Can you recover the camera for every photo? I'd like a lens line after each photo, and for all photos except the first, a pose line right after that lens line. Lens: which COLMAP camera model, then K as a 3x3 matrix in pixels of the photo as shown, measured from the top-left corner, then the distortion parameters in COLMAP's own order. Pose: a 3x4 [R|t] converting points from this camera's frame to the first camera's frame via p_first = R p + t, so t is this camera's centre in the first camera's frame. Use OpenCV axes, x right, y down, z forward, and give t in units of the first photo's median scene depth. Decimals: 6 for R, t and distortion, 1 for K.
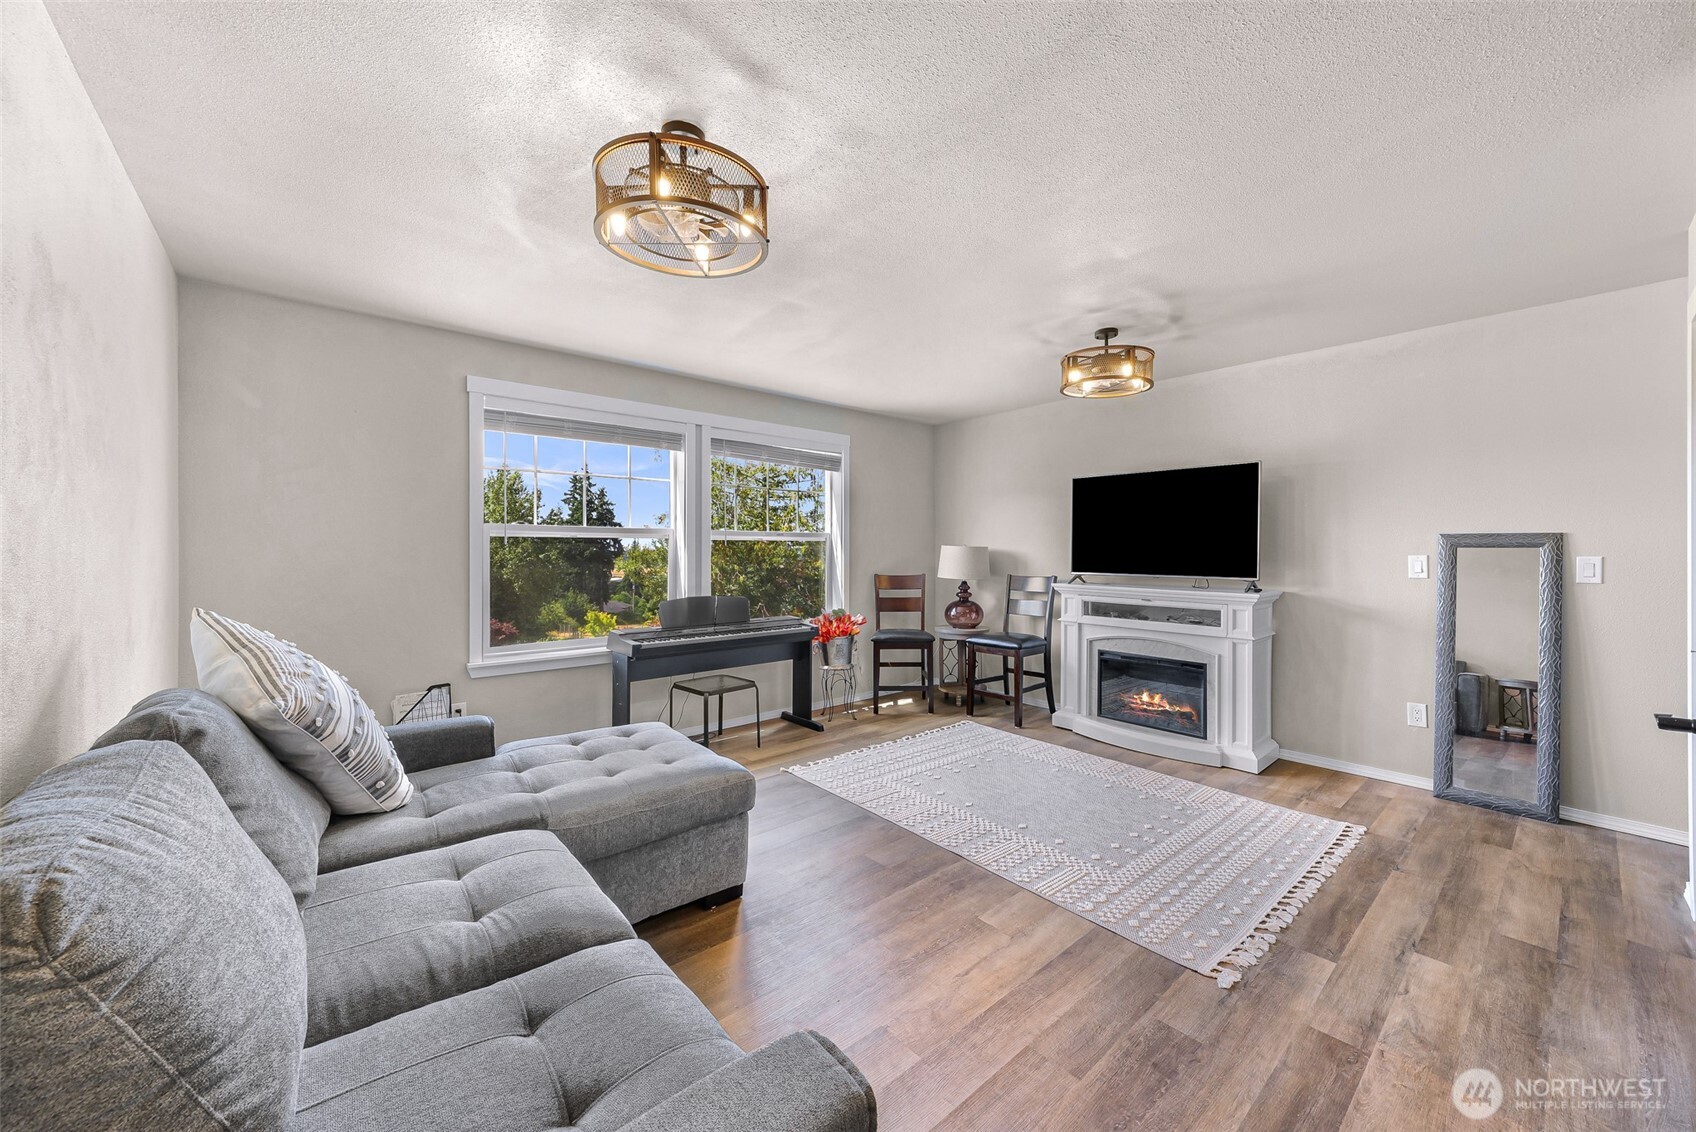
lens RADIAL K [[639.5, 0, 848.0], [0, 639.5, 566.0], [0, 0, 1]] dist [0.000206, 0.000019]
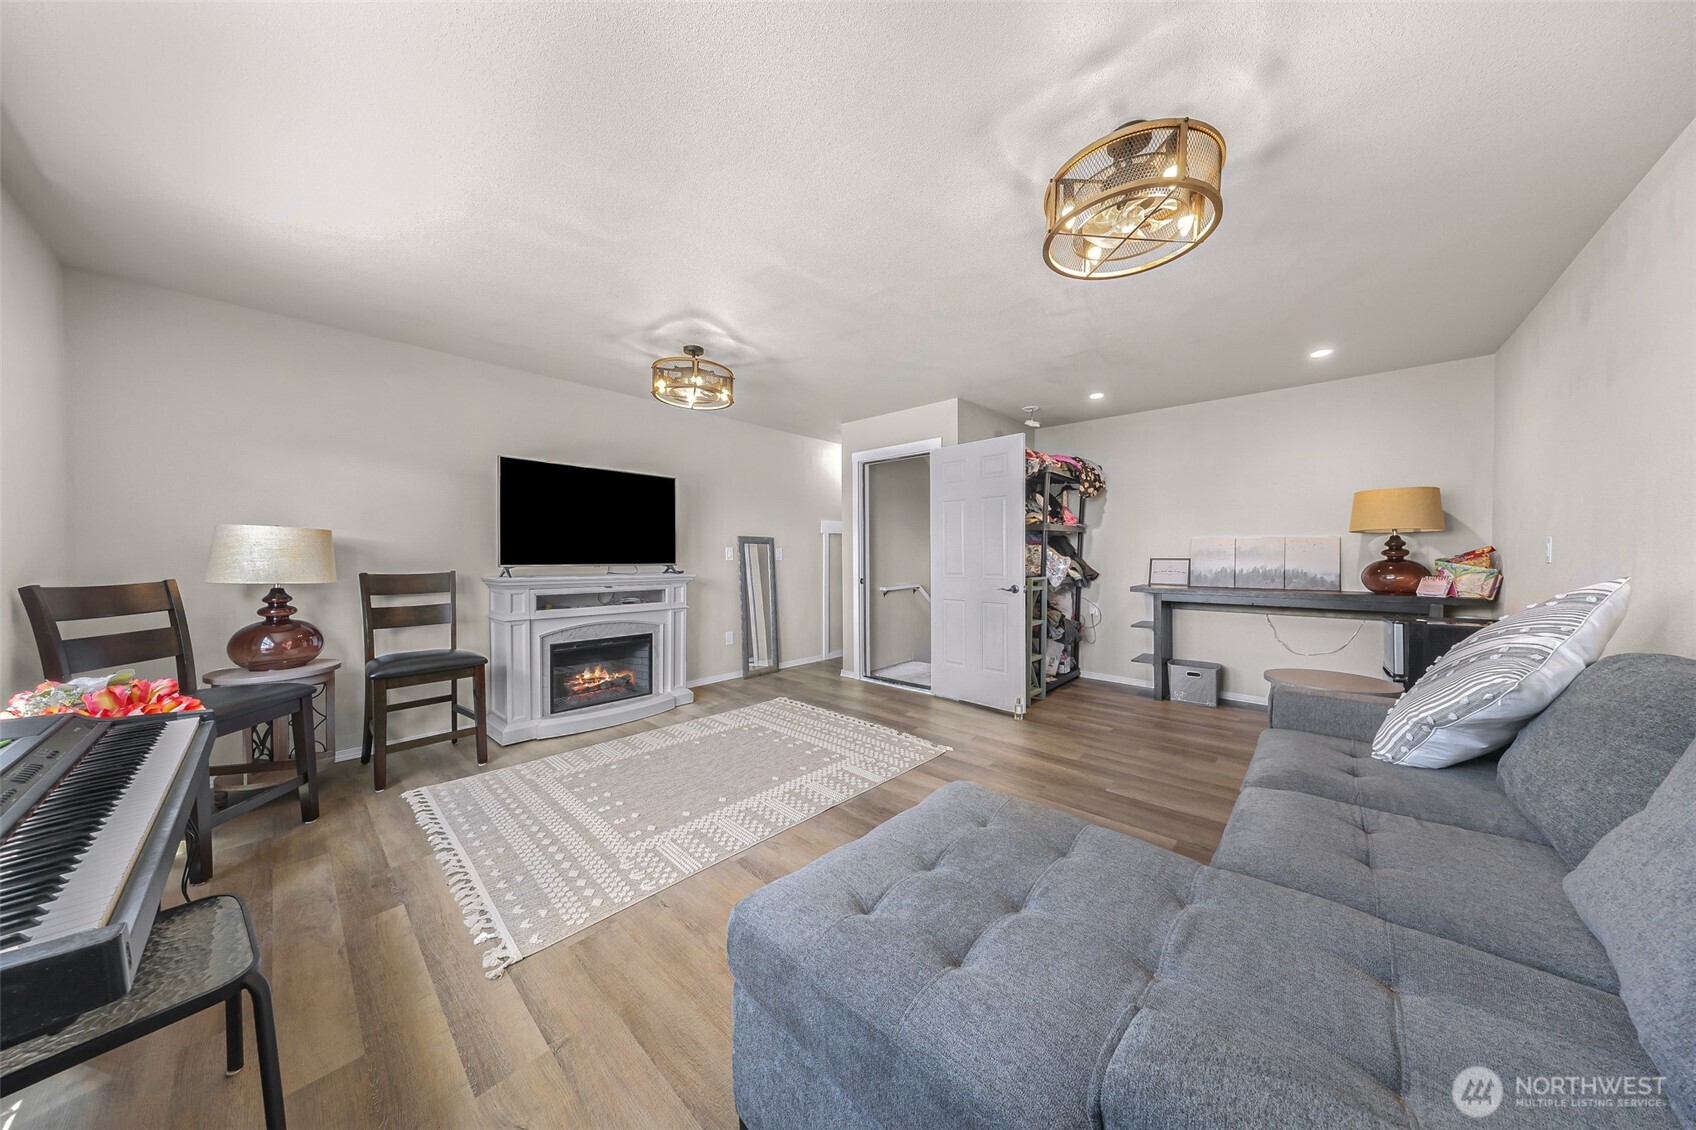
lens RADIAL K [[515.9, 0, 848.0], [0, 515.9, 565.0], [0, 0, 1]] dist [-0.000213, -0.000006]
pose [[-0.126692, -0.011907, 0.991871, -0.462031], [0.030590, 0.999405, 0.015905, 0.014706], [-0.991470, 0.032357, -0.126252, 0.704960]]
